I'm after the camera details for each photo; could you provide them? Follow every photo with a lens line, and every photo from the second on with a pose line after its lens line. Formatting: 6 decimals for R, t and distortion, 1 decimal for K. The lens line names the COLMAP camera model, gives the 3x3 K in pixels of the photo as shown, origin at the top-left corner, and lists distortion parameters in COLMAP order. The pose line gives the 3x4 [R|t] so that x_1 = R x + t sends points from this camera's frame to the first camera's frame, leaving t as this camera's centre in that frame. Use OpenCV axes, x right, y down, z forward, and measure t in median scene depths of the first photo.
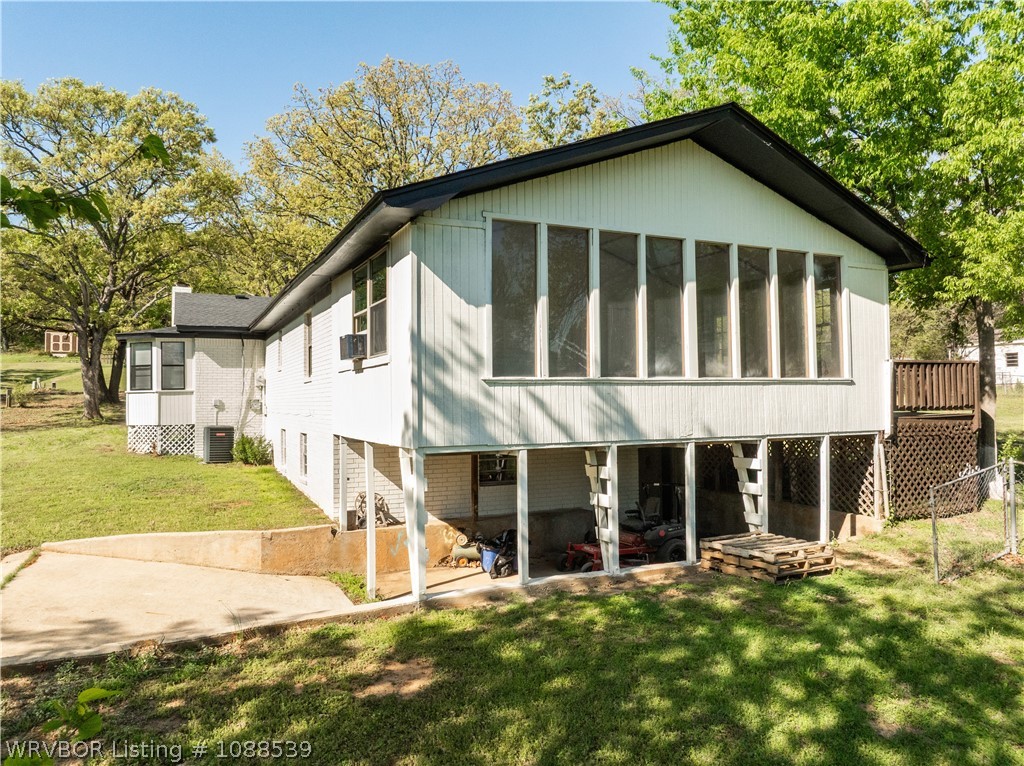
lens RADIAL K [[748.8, 0, 512.0], [0, 748.8, 383.0], [0, 0, 1]] dist [-0.110665, 0.000832]
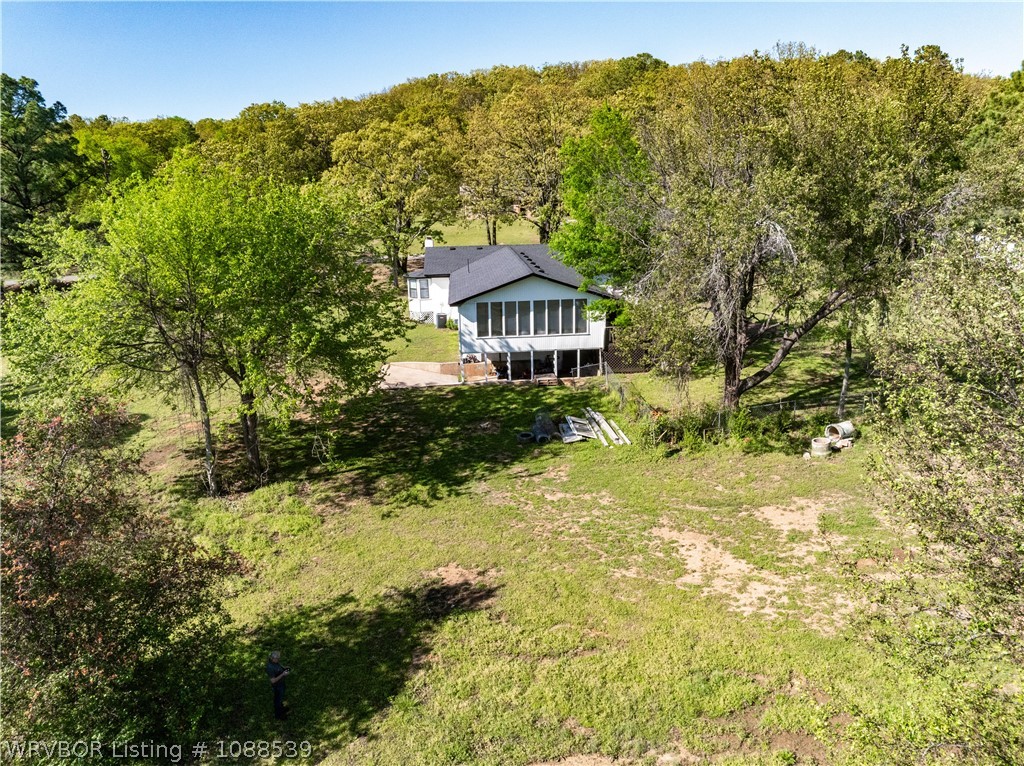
lens RADIAL K [[748.8, 0, 512.0], [0, 748.8, 383.0], [0, 0, 1]] dist [-0.110665, 0.000832]
pose [[0.935822, 0.077311, -0.343891, 1.555583], [0.017144, 0.964510, 0.263488, -0.826359], [0.352057, -0.252474, 0.901284, -2.755325]]
